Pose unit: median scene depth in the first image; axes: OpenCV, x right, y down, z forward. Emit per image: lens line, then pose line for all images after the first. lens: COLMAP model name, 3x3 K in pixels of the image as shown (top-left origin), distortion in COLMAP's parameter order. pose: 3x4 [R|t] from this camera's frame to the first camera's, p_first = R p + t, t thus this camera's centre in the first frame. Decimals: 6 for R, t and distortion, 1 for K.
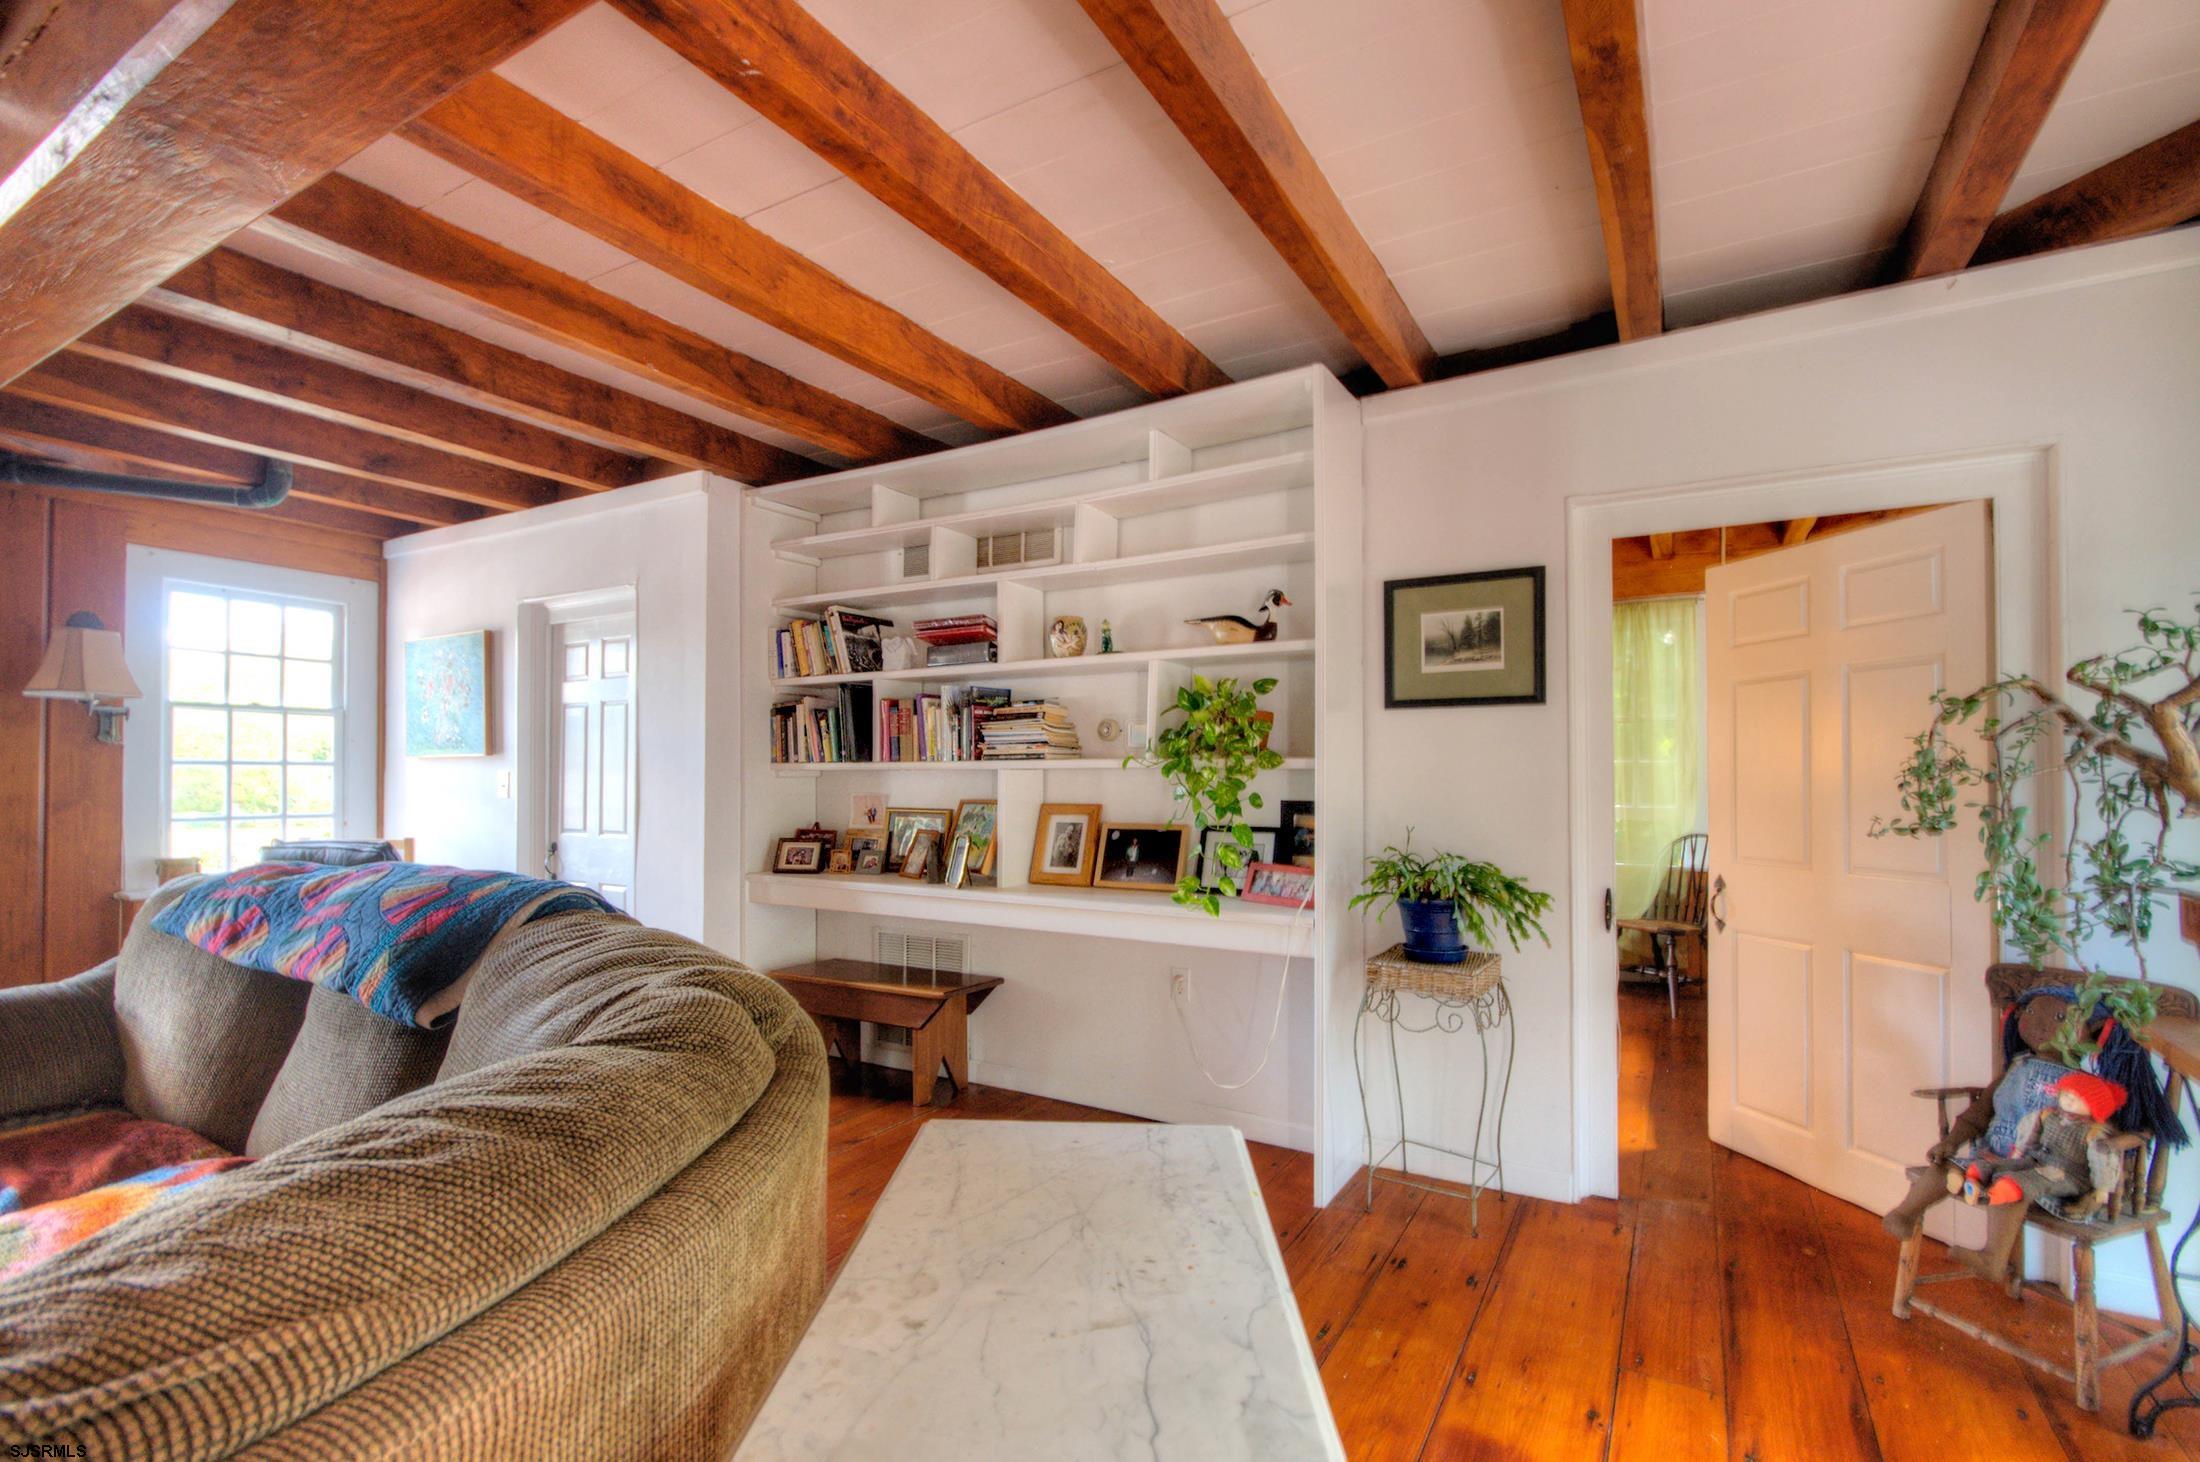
lens RADIAL K [[971.4, 0, 1151.8], [0, 971.4, 765.5], [0, 0, 1]] dist [-0.002163, -0.001051]
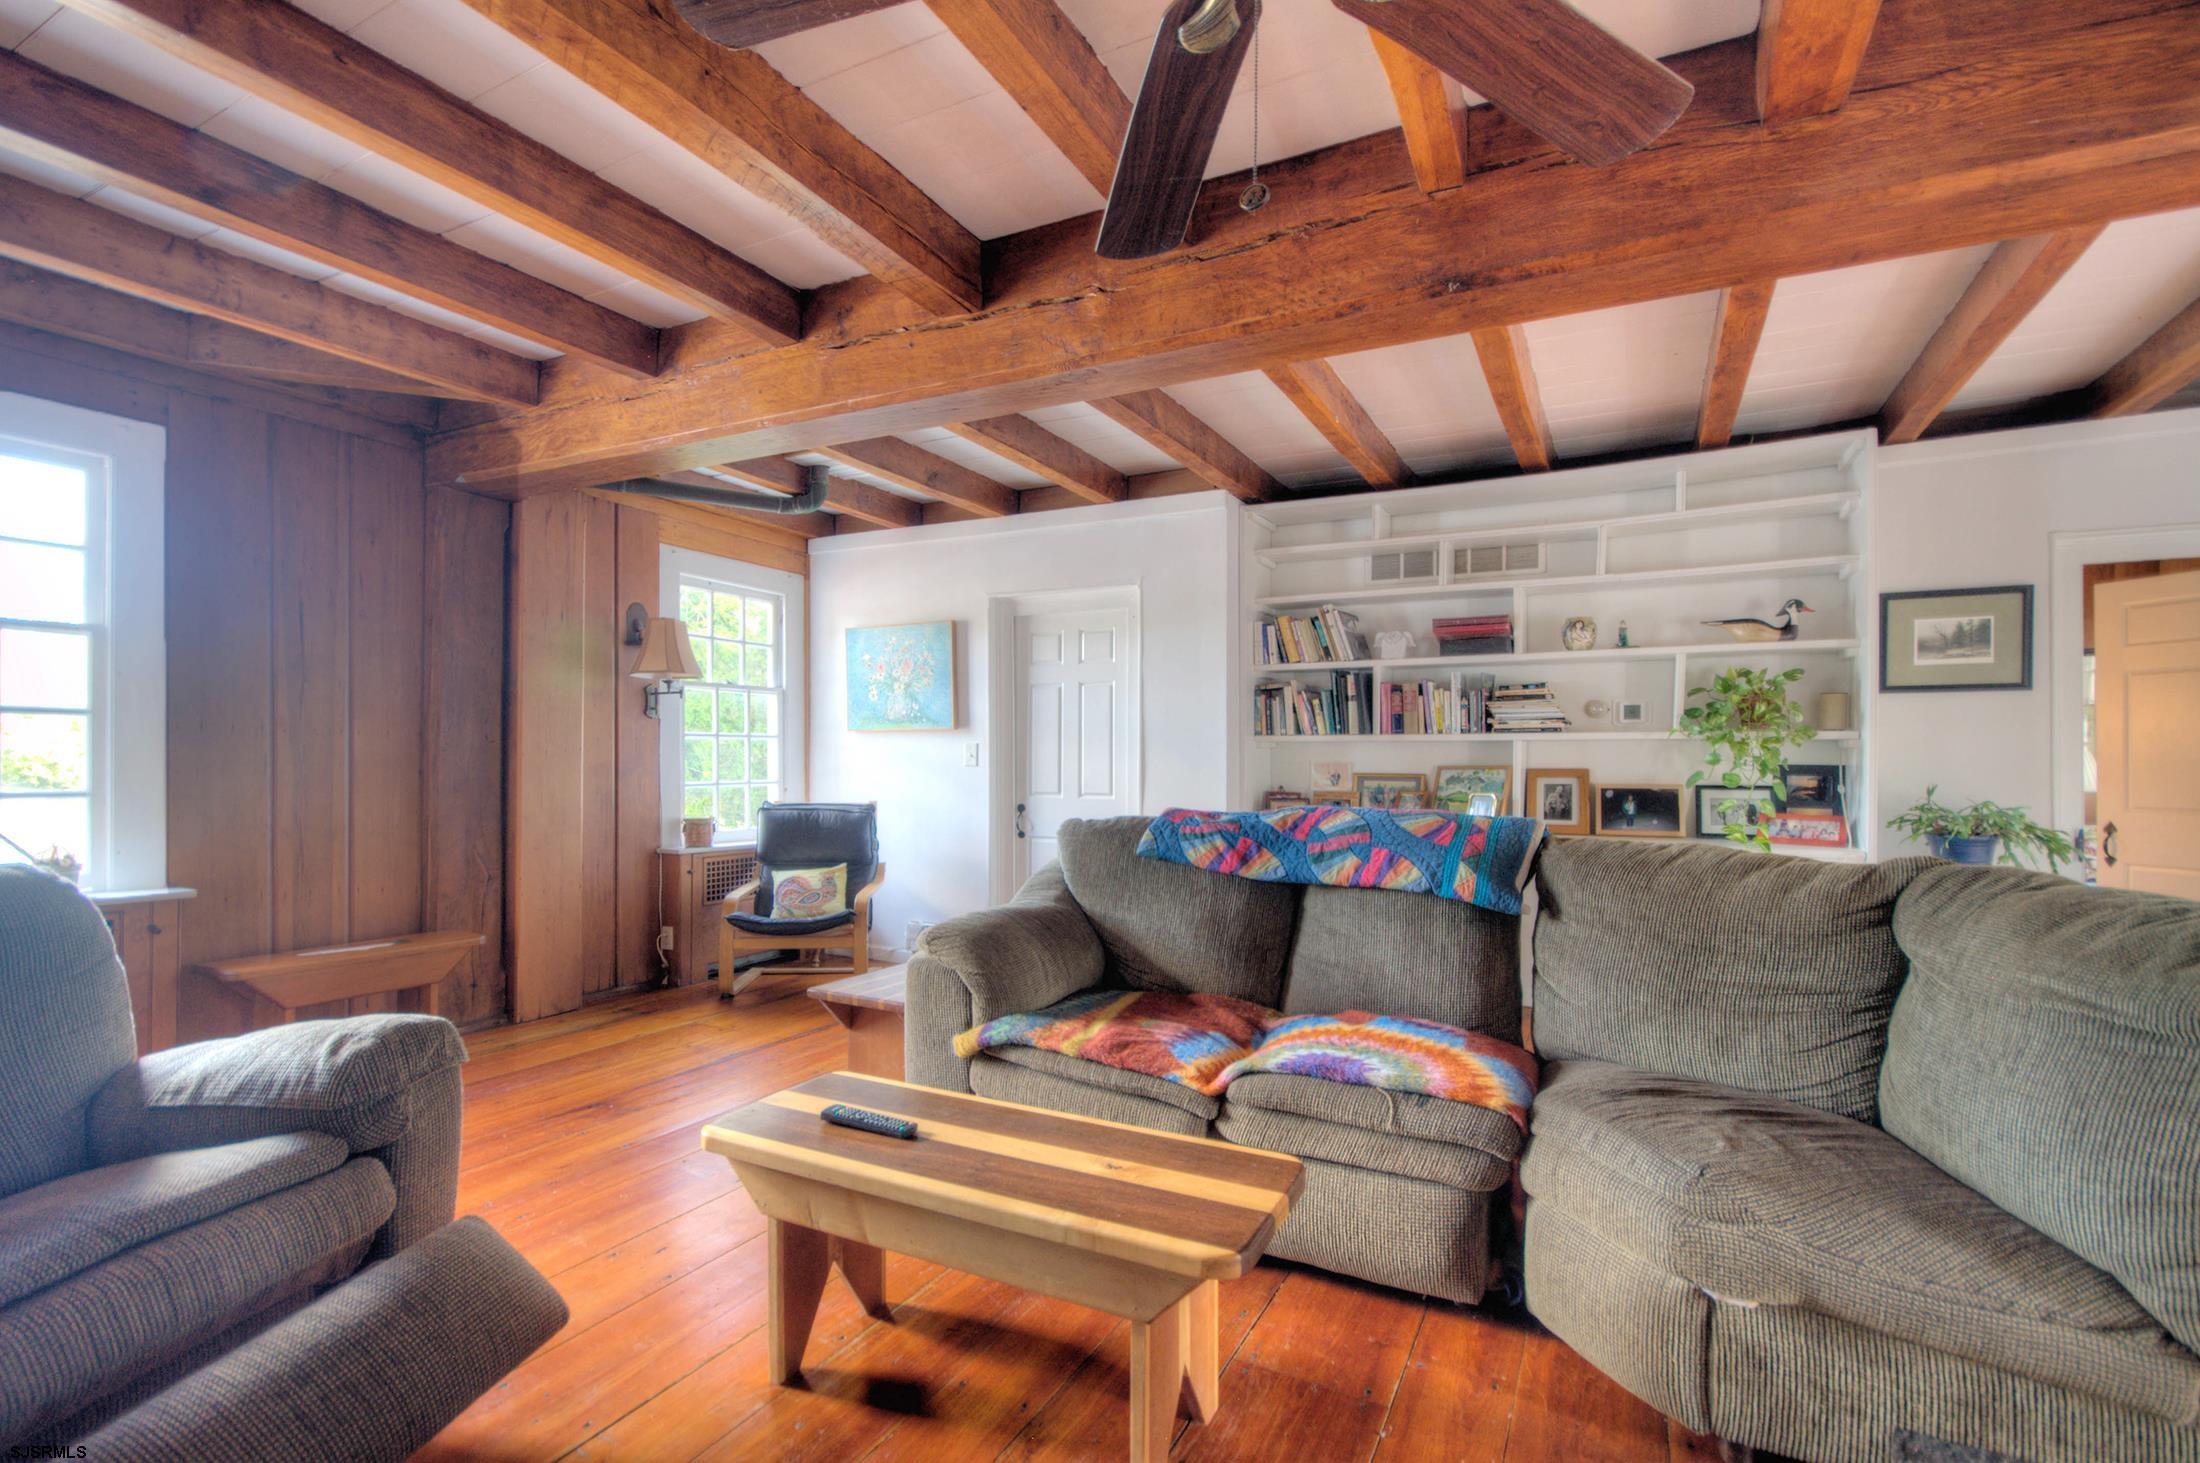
lens RADIAL K [[971.4, 0, 1153.7], [0, 971.4, 752.2], [0, 0, 1]] dist [-0.002163, -0.001051]
pose [[0.999204, 0.000132, 0.039890, -0.649086], [-0.000447, 0.999969, 0.007878, 0.009247], [-0.039887, -0.007890, 0.999173, -0.207806]]
